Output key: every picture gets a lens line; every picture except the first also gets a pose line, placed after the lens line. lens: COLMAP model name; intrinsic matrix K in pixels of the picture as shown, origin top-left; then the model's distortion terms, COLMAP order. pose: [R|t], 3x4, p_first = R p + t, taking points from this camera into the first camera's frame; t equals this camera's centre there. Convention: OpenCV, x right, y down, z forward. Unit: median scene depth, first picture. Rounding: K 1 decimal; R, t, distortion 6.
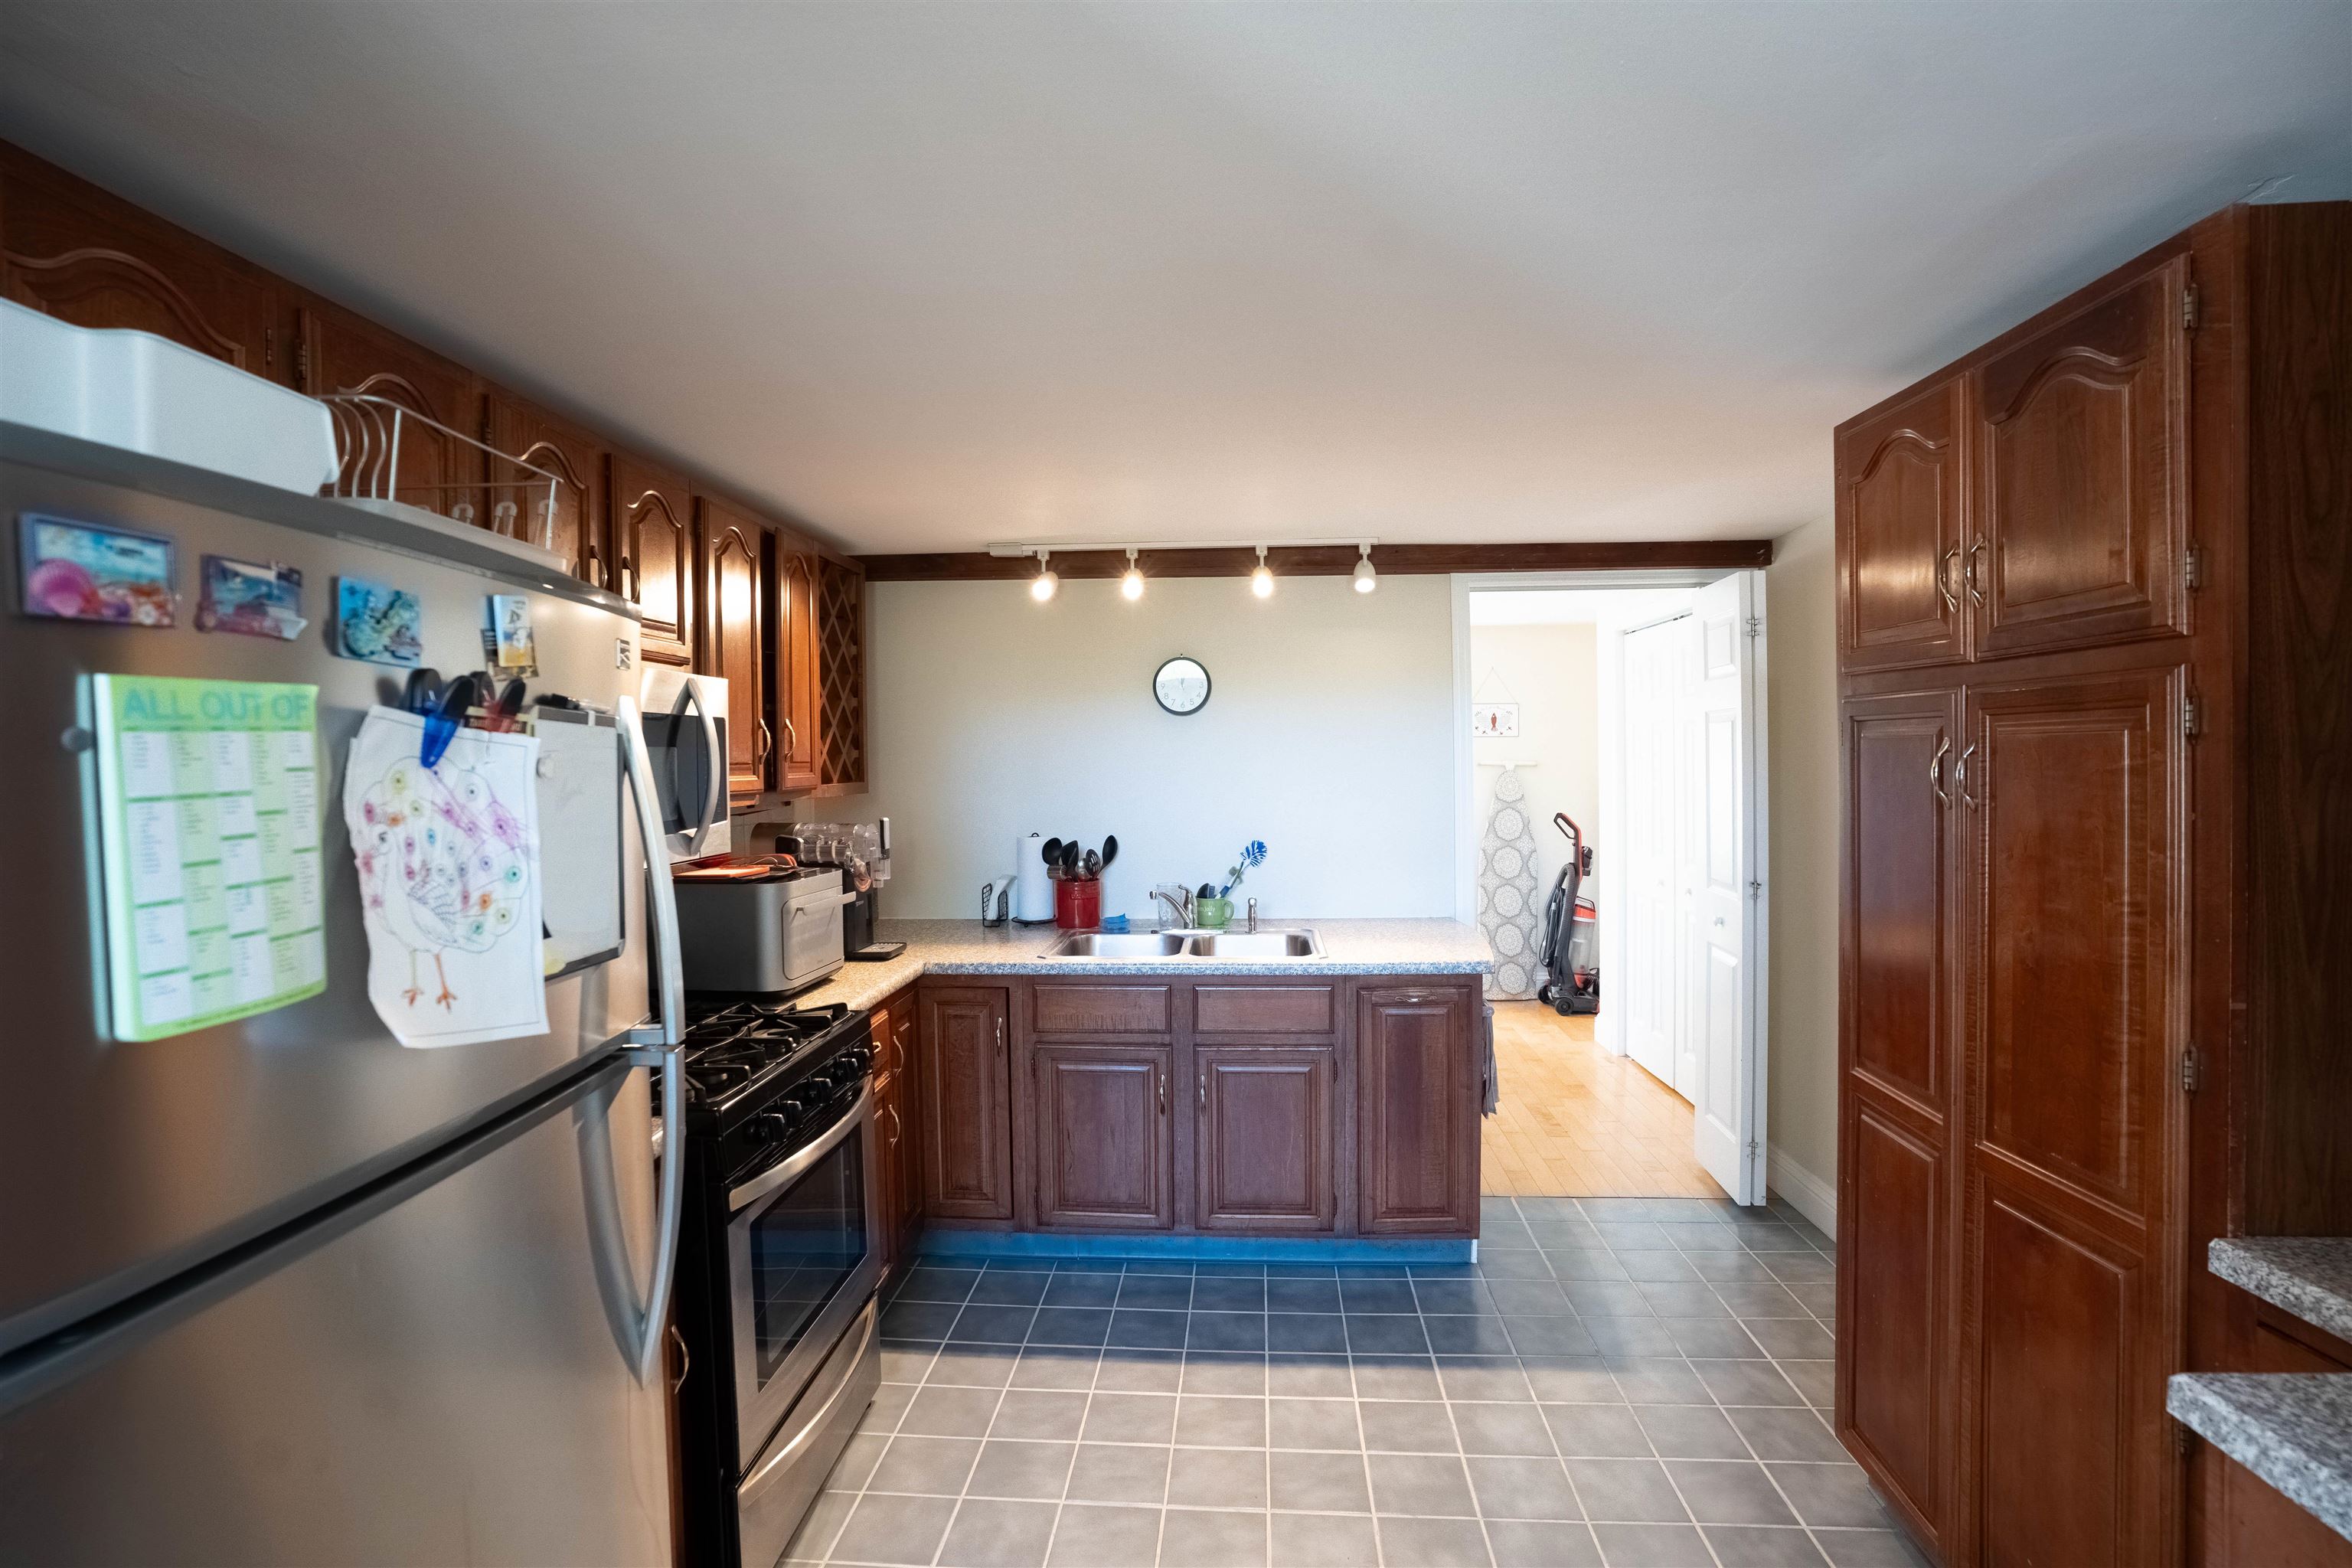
lens RADIAL K [[1141.7, 0, 1174.6], [0, 1141.7, 789.7], [0, 0, 1]] dist [-0.088856, 0.042959]
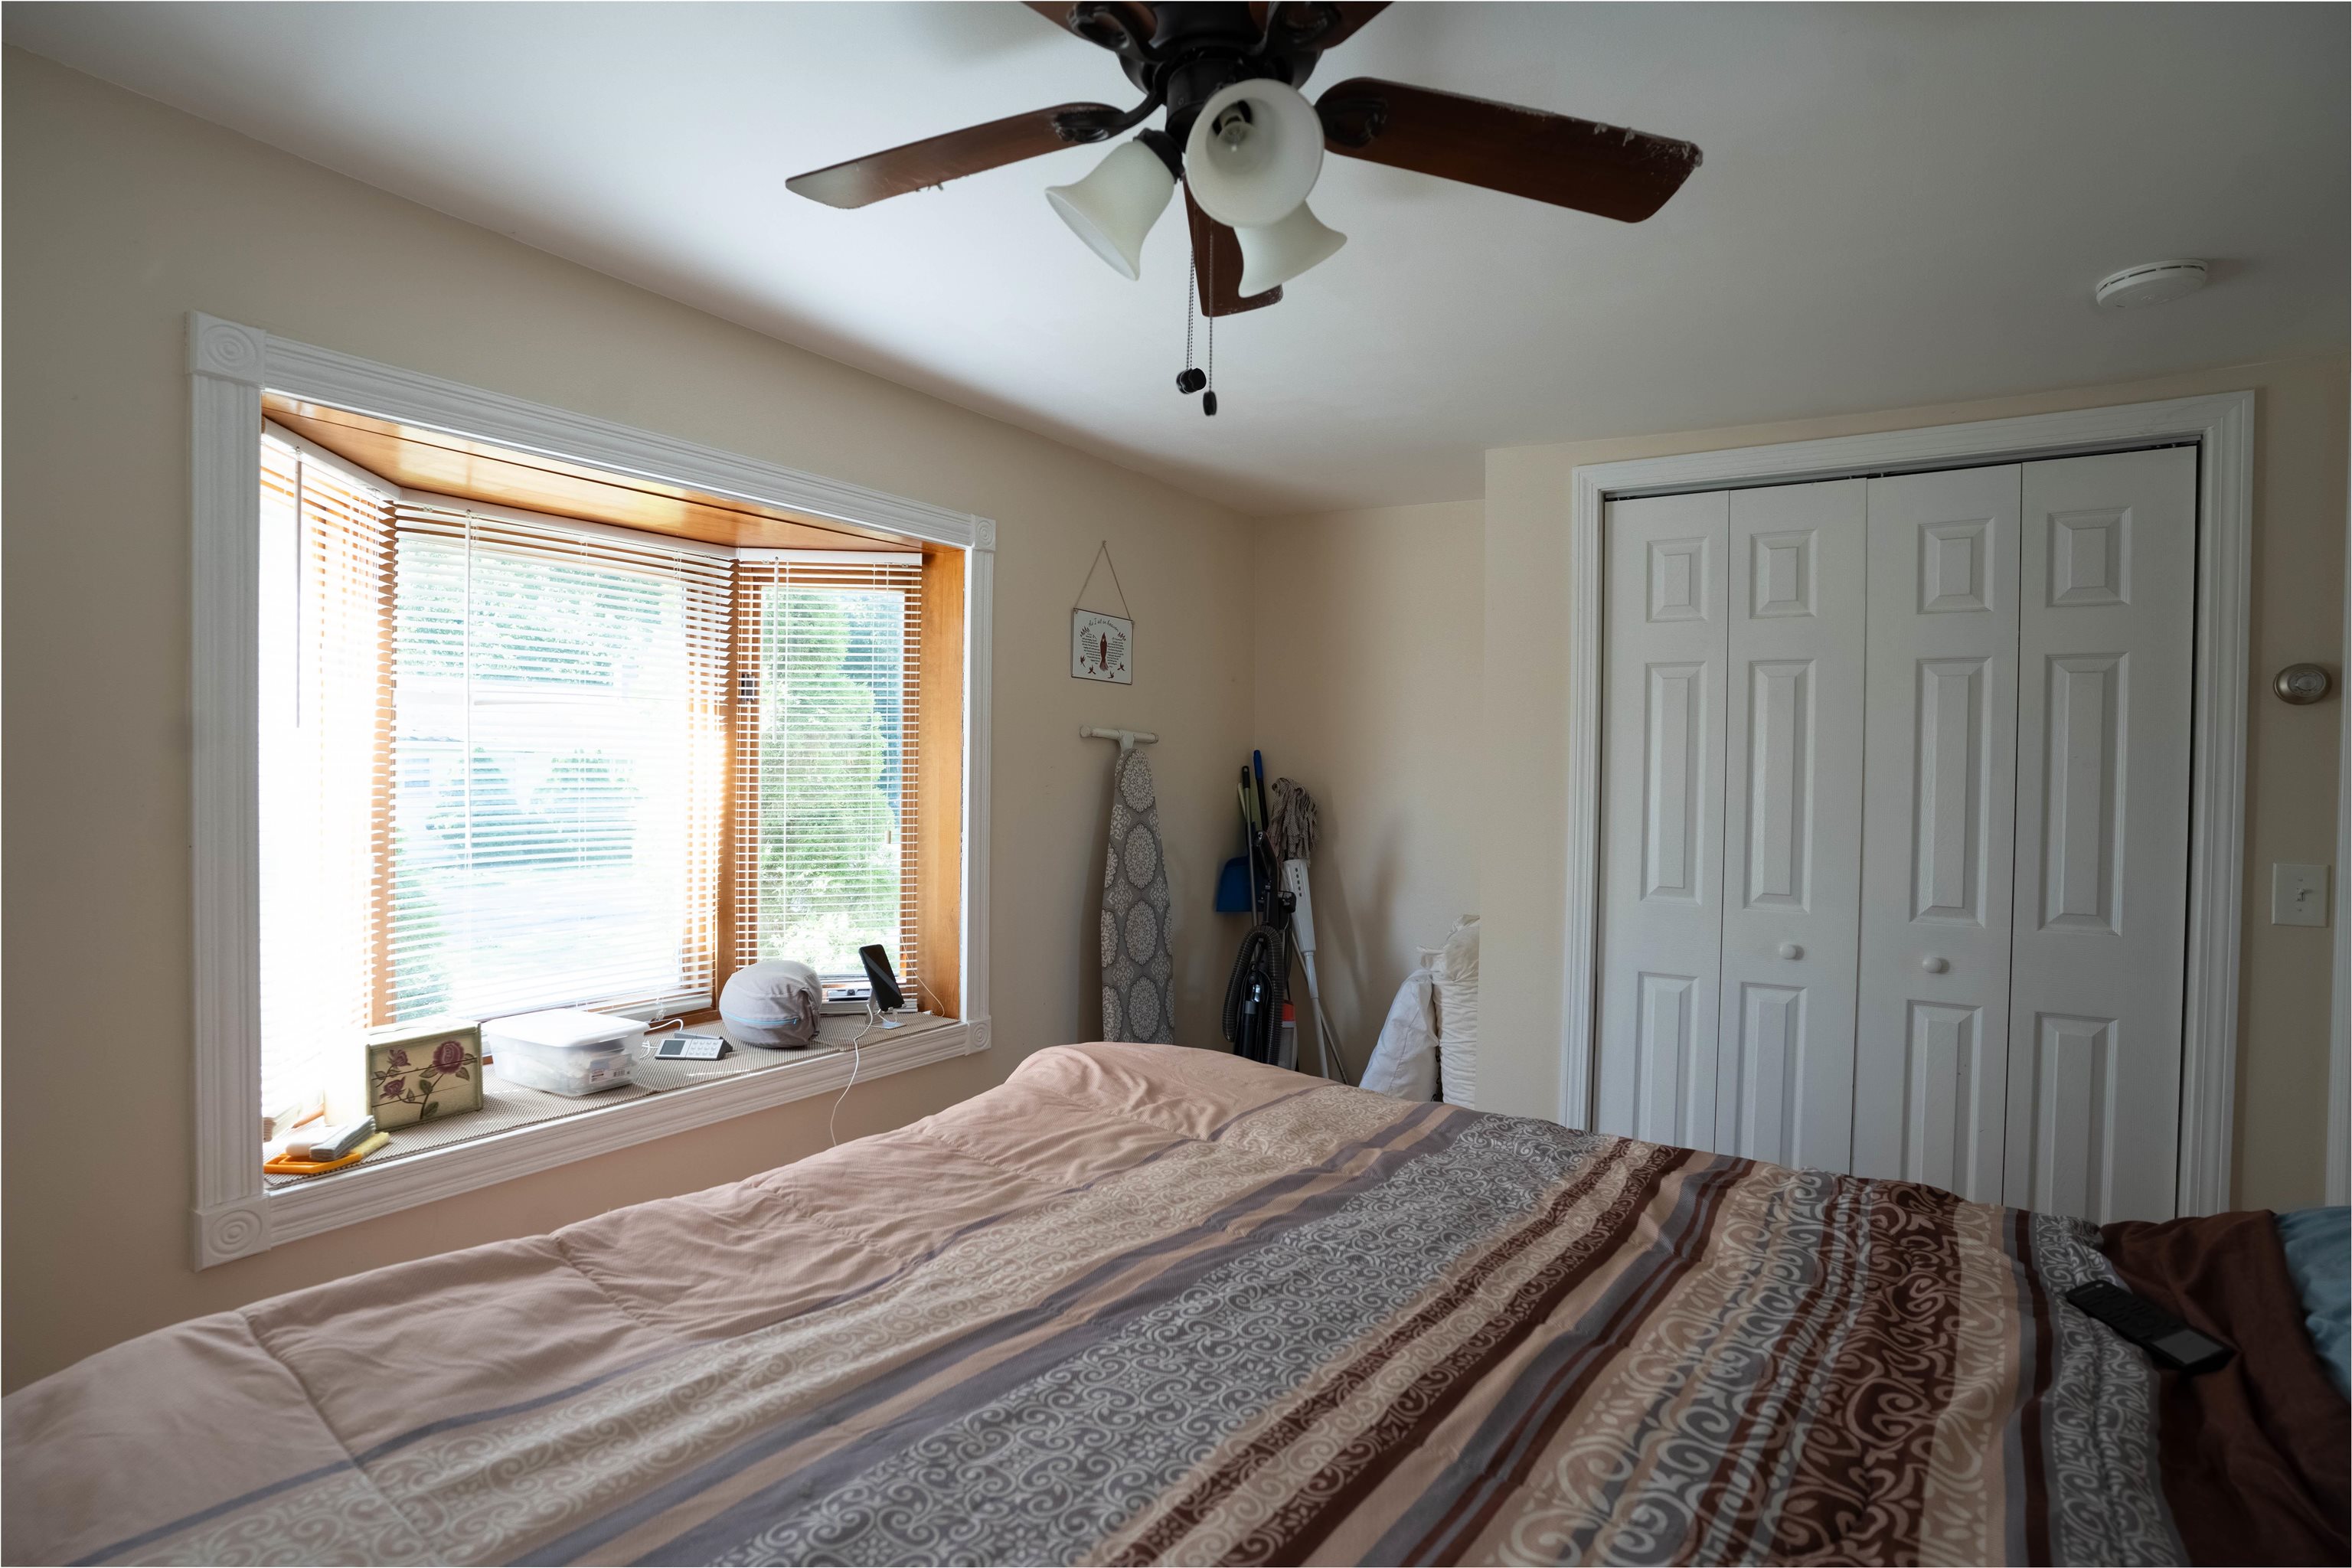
lens RADIAL K [[1147.3, 0, 1168.9], [0, 1147.3, 785.6], [0, 0, 1]] dist [-0.088959, 0.044878]
pose [[0.510417, 0.010239, 0.859866, -0.245188], [-0.005590, 0.999947, -0.008589, 0.005806], [-0.859909, -0.000423, 0.510447, 1.297493]]
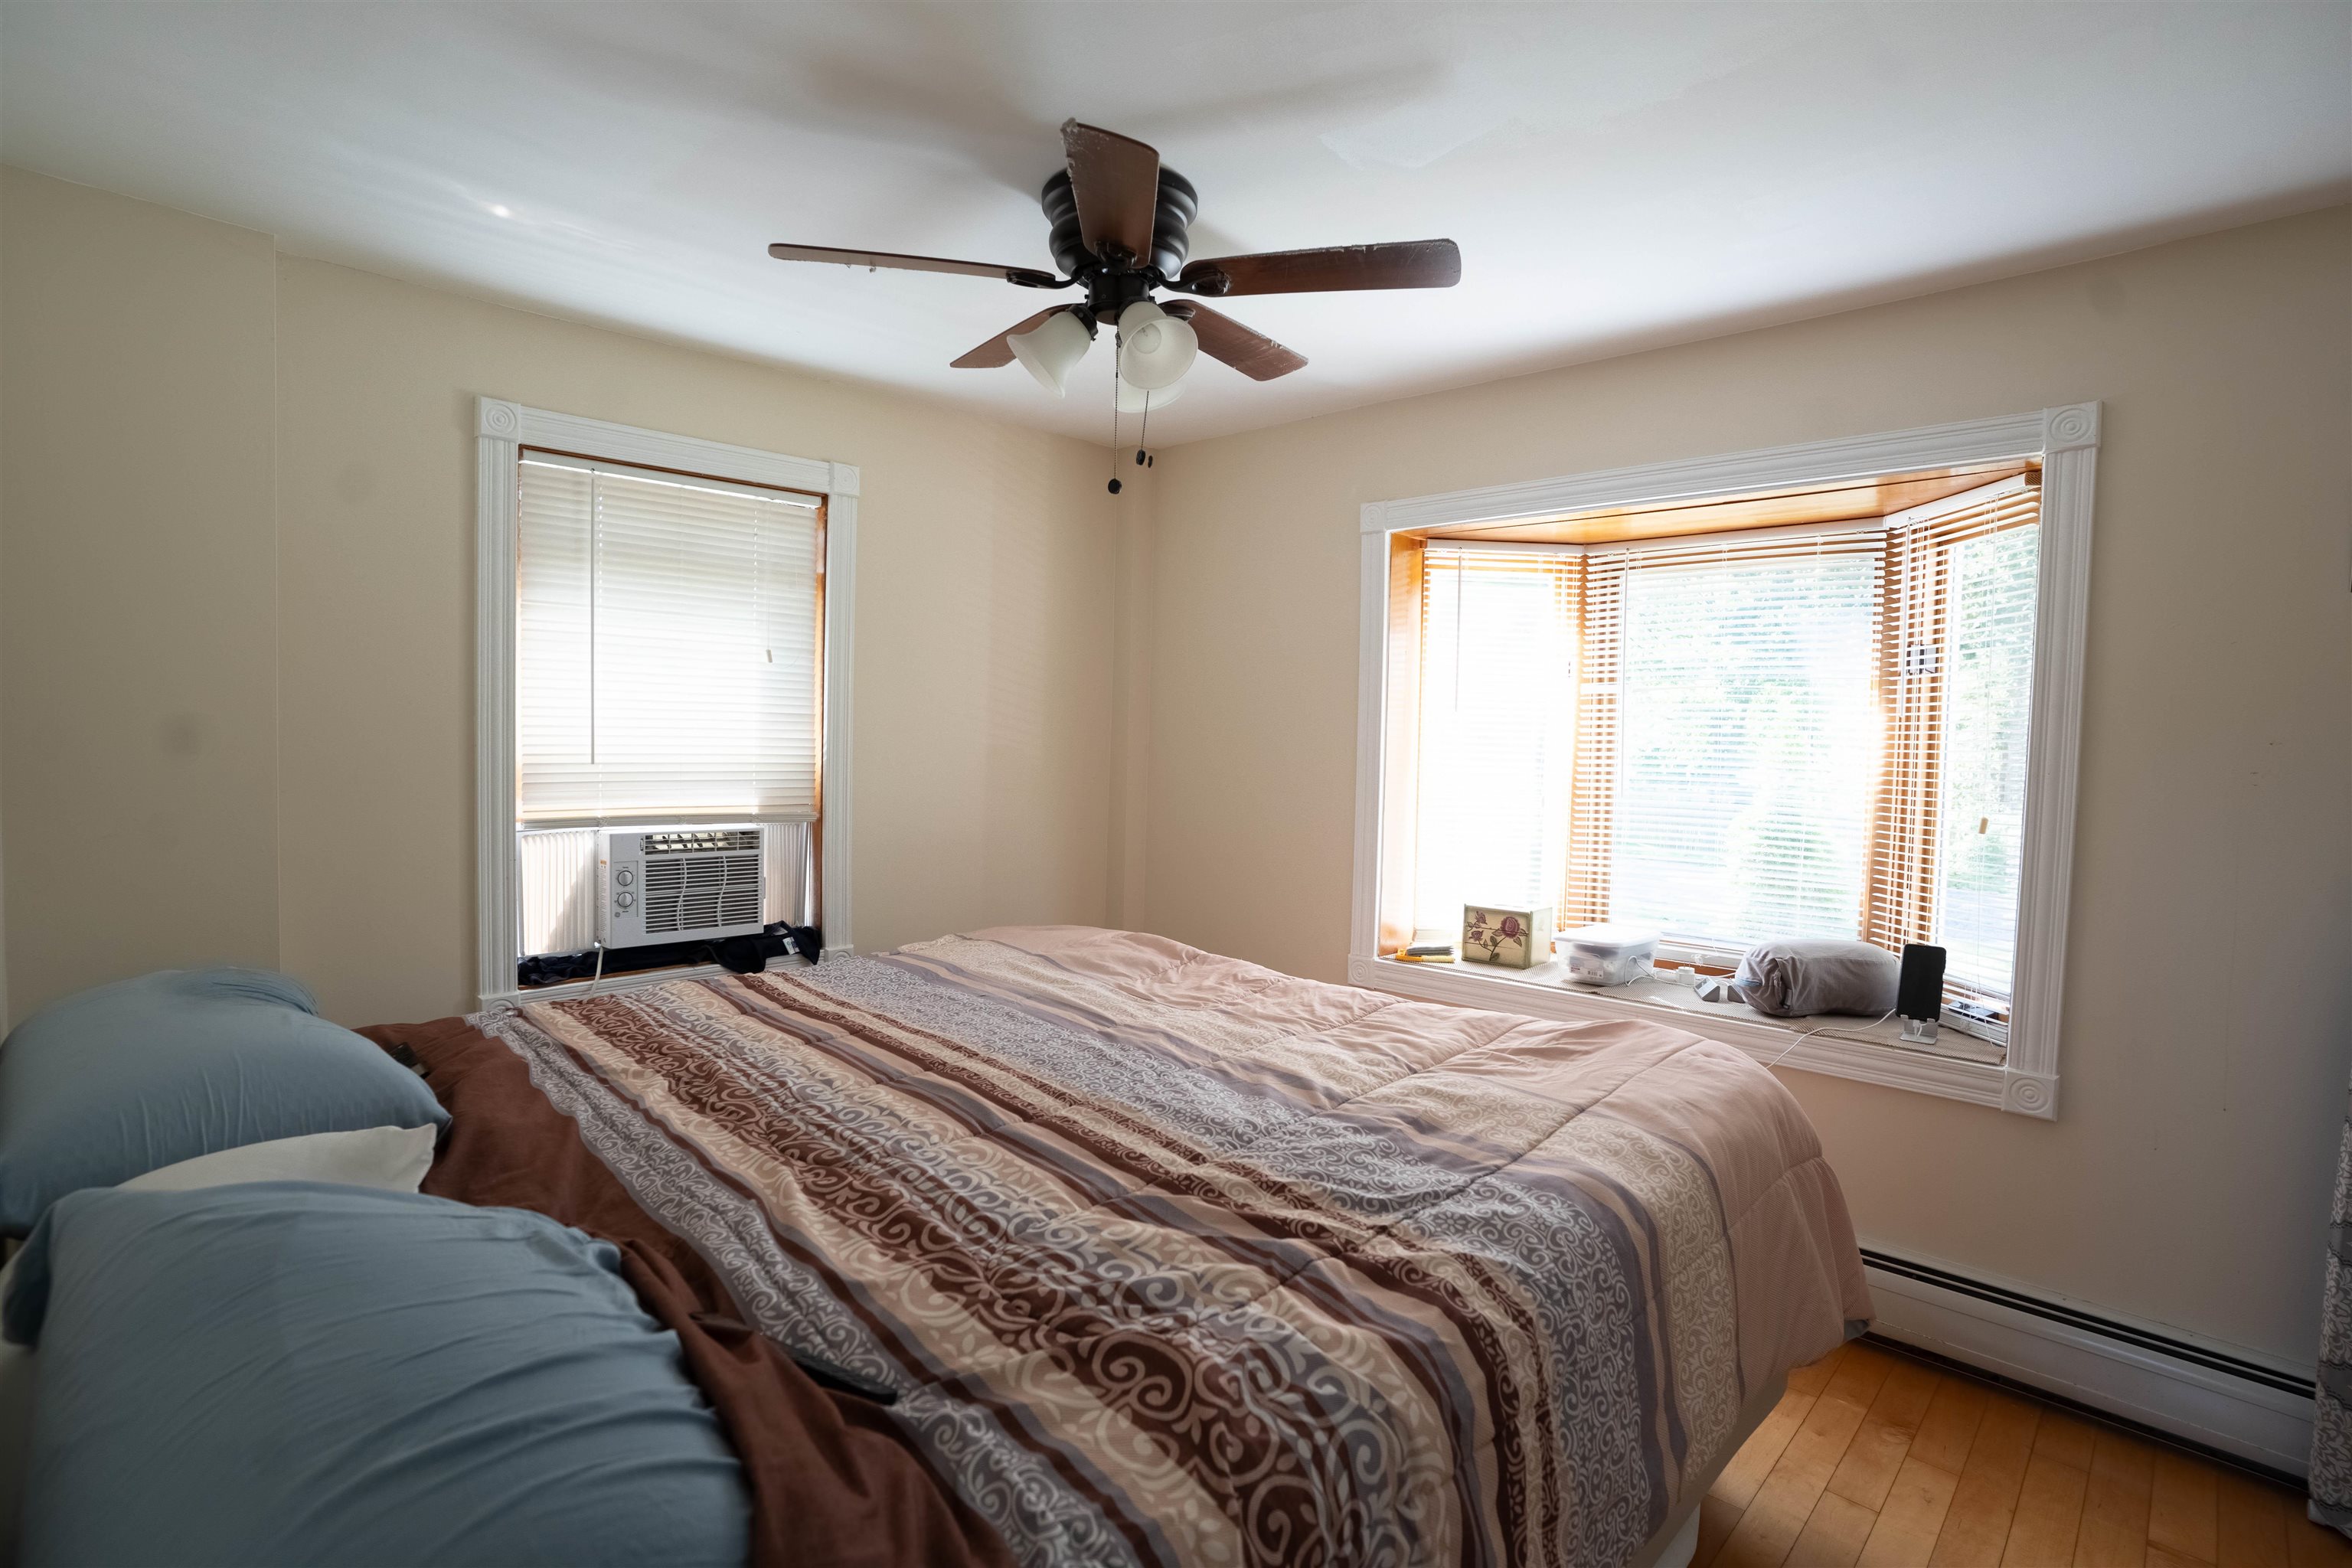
lens RADIAL K [[1147.3, 0, 1168.9], [0, 1147.3, 785.6], [0, 0, 1]] dist [-0.088959, 0.044878]
pose [[0.751326, 0.064026, -0.656818, 0.394736], [-0.046085, 0.997943, 0.044562, 0.005693], [0.658320, -0.003211, 0.752732, 1.080785]]
